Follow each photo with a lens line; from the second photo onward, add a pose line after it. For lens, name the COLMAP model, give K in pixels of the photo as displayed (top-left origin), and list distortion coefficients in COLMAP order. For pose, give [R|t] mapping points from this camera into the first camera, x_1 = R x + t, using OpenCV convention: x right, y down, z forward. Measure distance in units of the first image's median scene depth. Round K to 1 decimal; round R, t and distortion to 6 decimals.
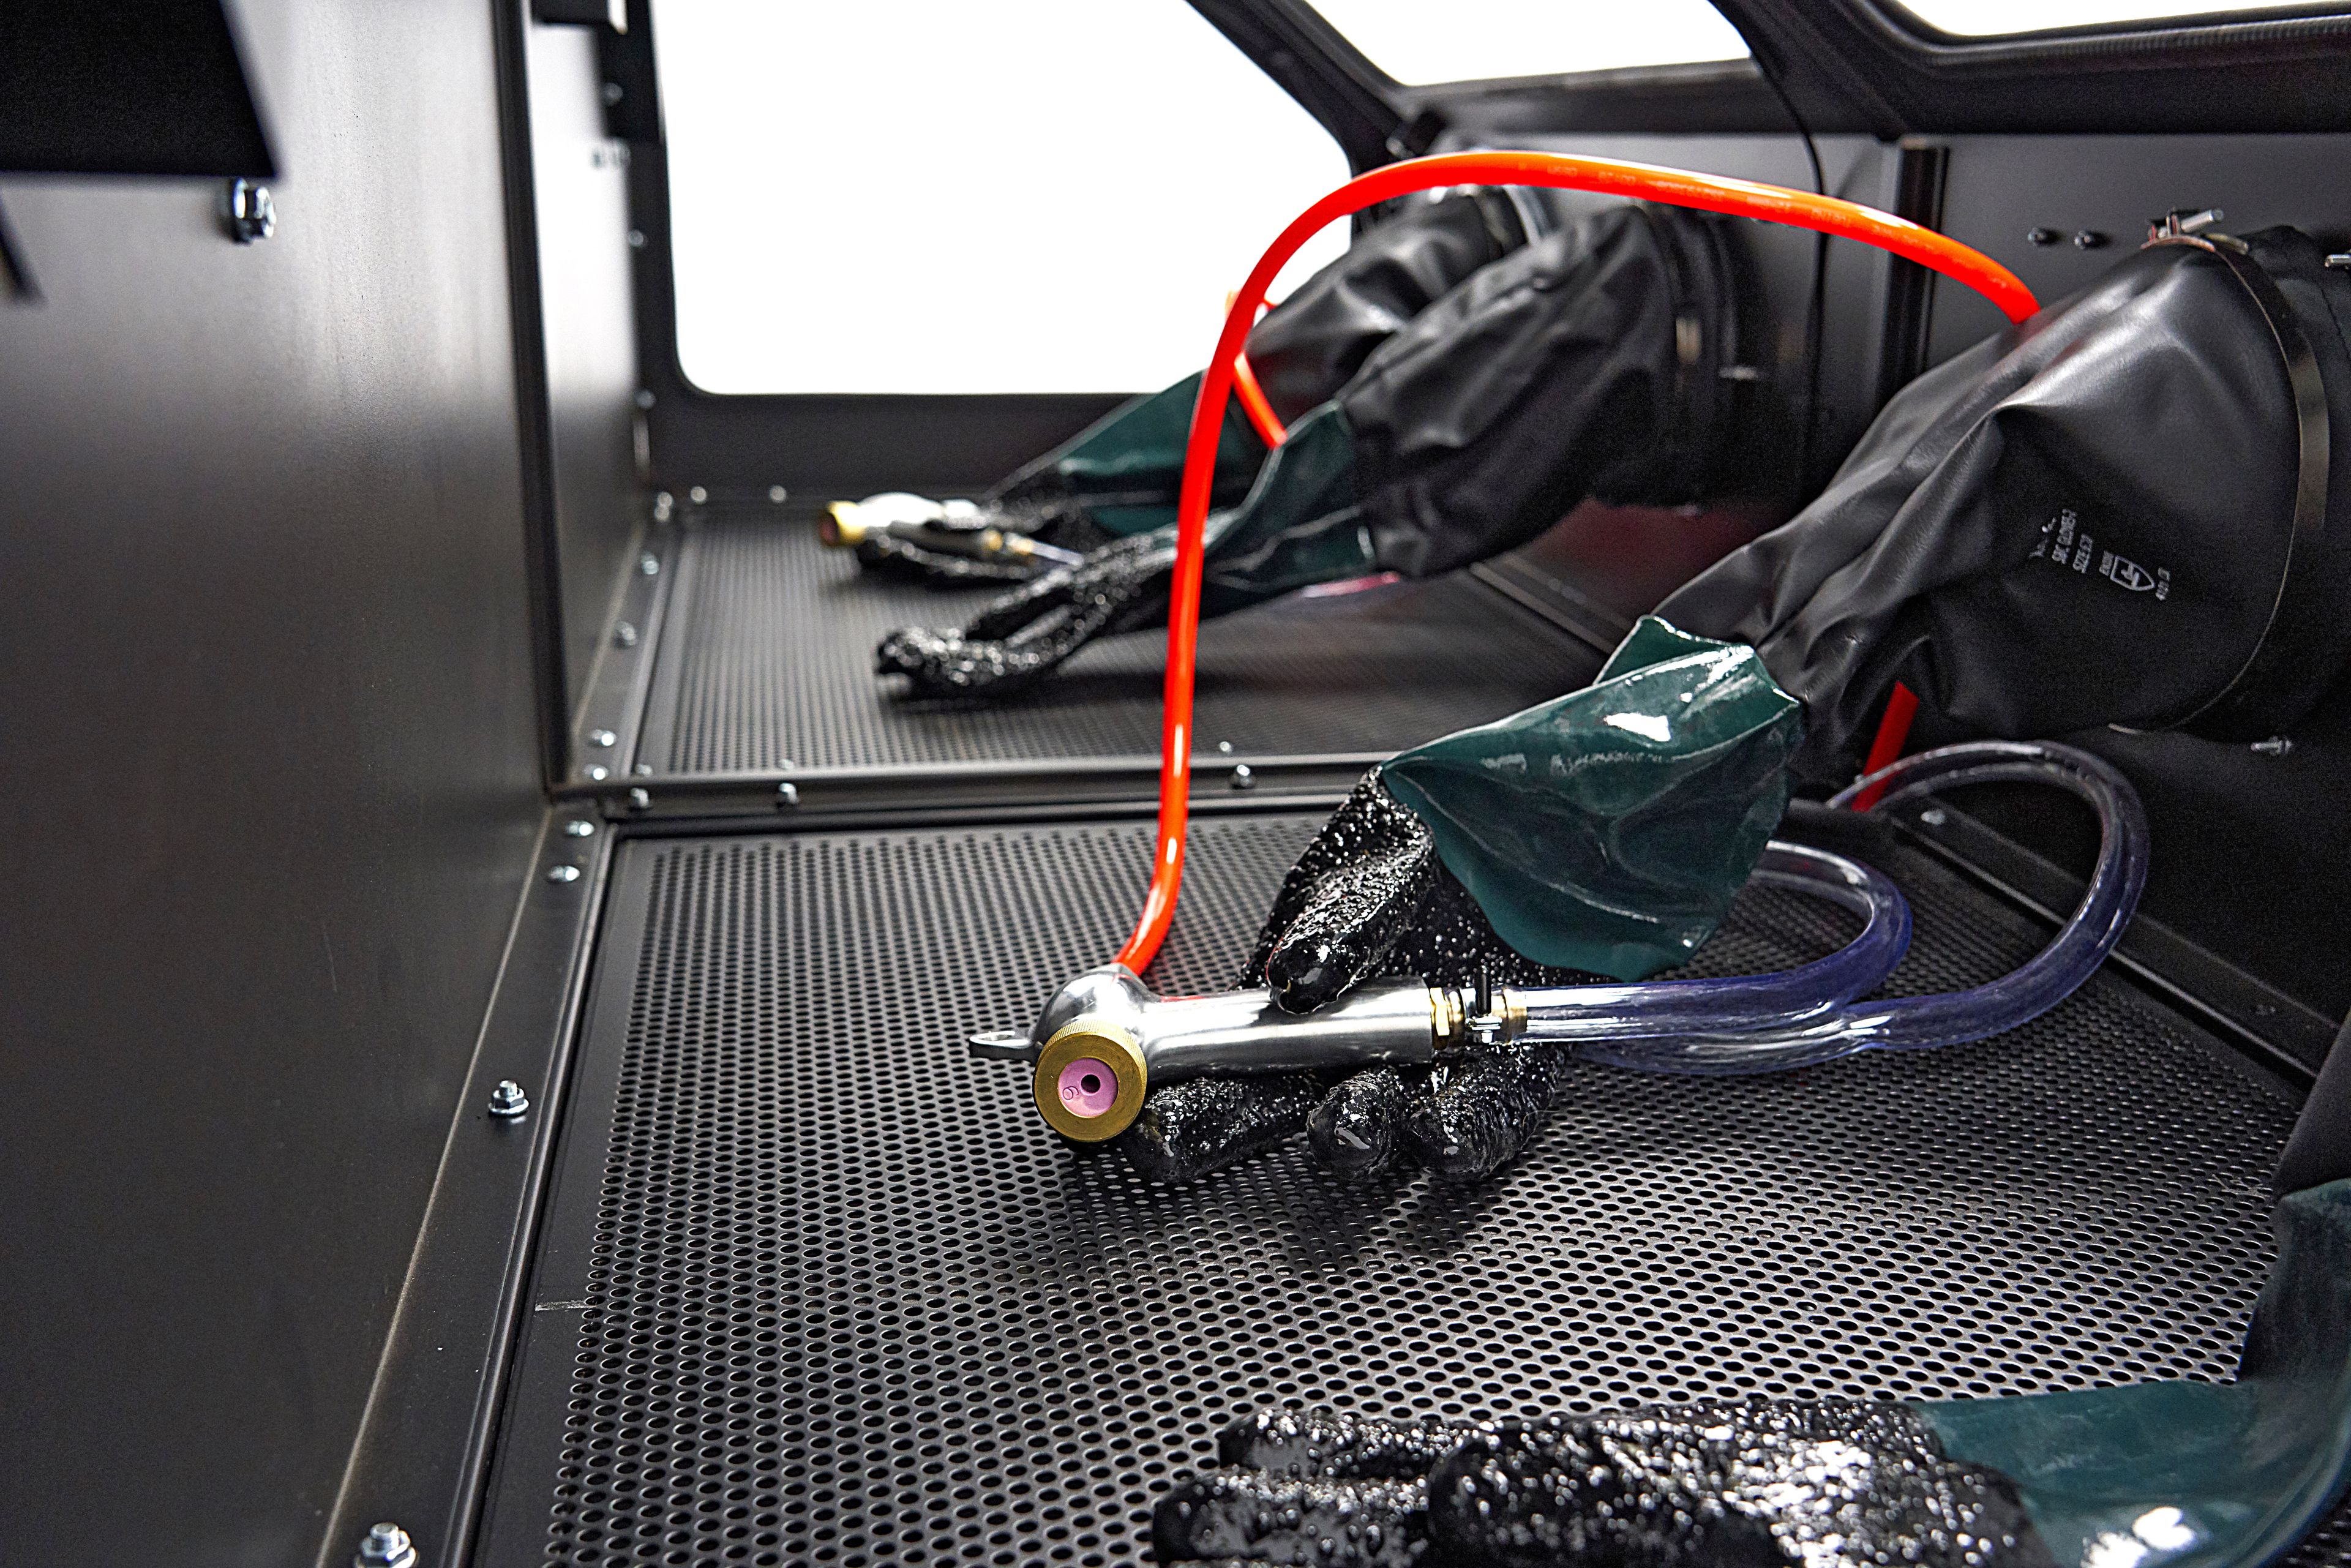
lens RADIAL K [[2342.8, 0, 1175.8], [0, 2342.8, 788.3], [0, 0, 1]] dist [0.023018, 0.000000]
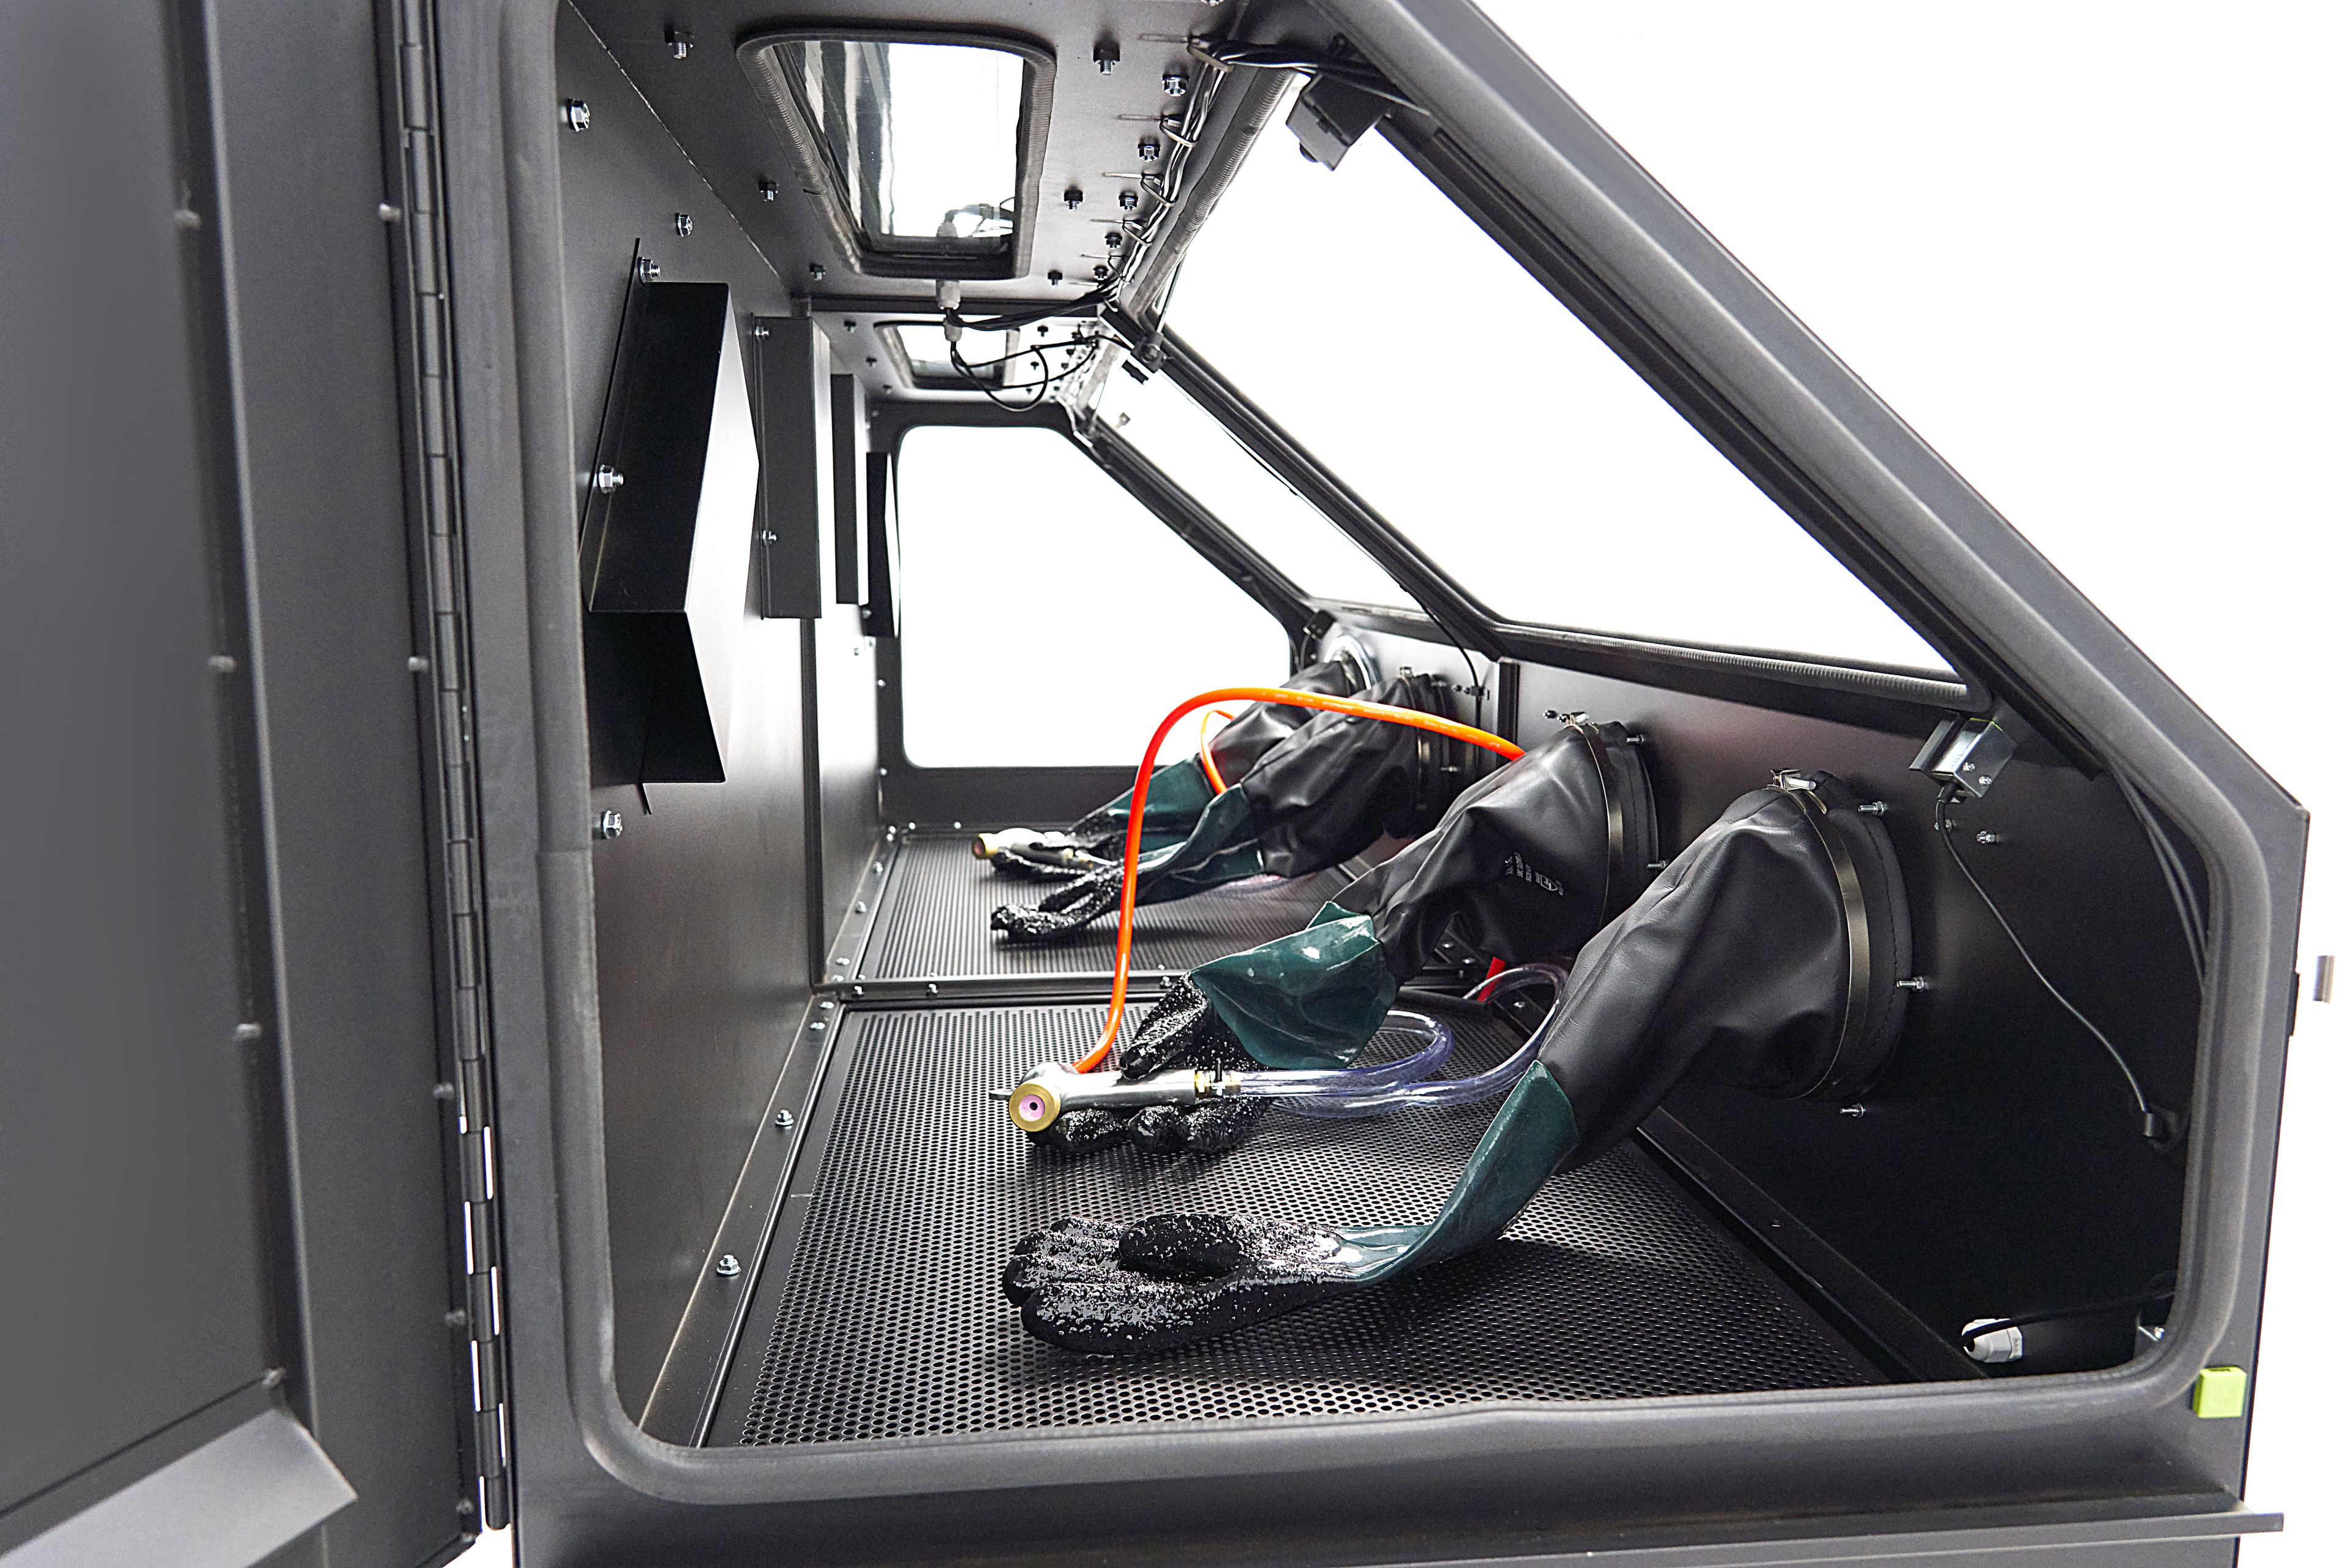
lens RADIAL K [[1612.4, 0, 1175.1], [0, 1612.4, 781.0], [0, 0, 1]] dist [0.002885, -0.000815]
pose [[0.998594, -0.001488, -0.052995, 0.113063], [-0.005993, 0.990030, -0.140729, 0.019345], [0.052676, 0.140849, 0.988629, -0.363598]]
